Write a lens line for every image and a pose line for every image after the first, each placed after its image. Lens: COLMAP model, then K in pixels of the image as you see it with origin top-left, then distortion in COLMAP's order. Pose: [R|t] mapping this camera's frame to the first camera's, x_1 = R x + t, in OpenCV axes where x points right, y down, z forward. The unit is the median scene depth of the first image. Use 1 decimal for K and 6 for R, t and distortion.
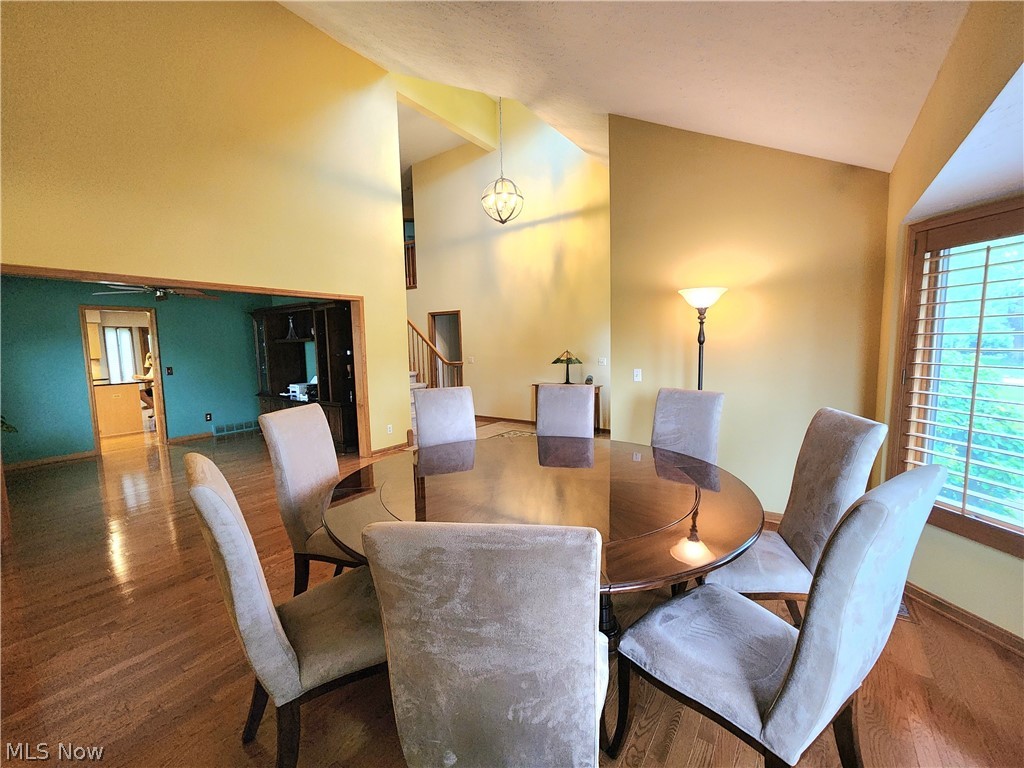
lens RADIAL K [[424.1, 0, 513.7], [0, 424.1, 390.2], [0, 0, 1]] dist [-0.001334, 0.001594]
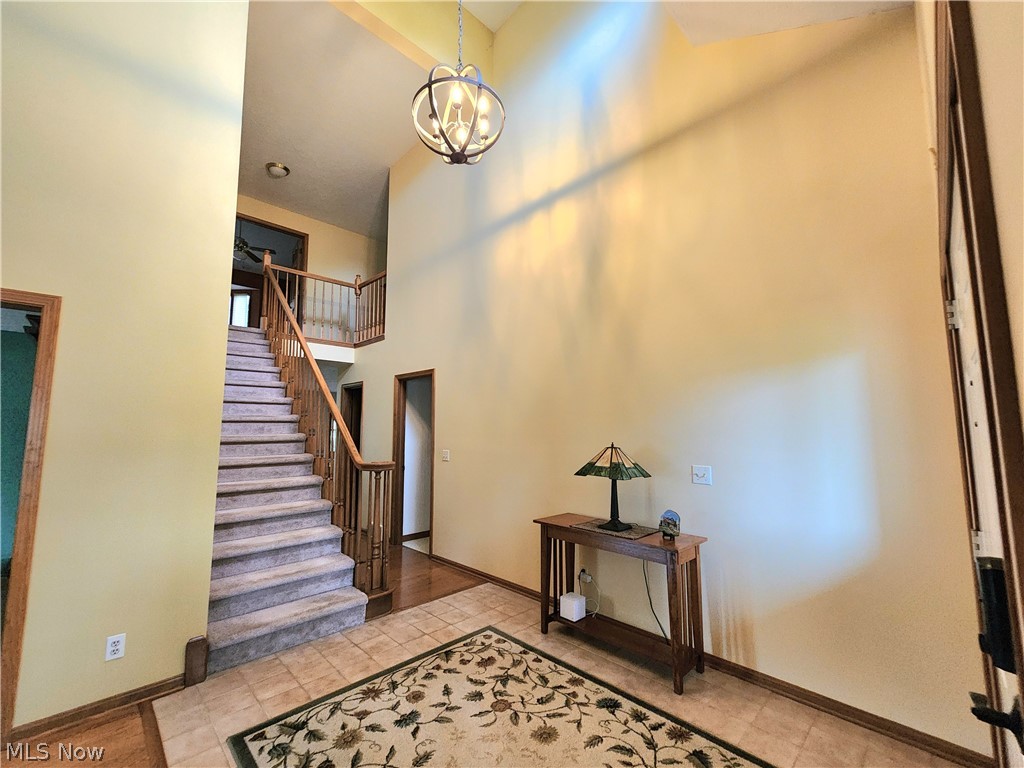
lens RADIAL K [[424.1, 0, 516.0], [0, 424.1, 386.1], [0, 0, 1]] dist [-0.001334, 0.001594]
pose [[0.983570, 0.001435, -0.180519, 0.106728], [-0.039604, 0.977323, -0.208018, -0.058814], [0.176127, 0.211750, 0.961323, 0.560156]]
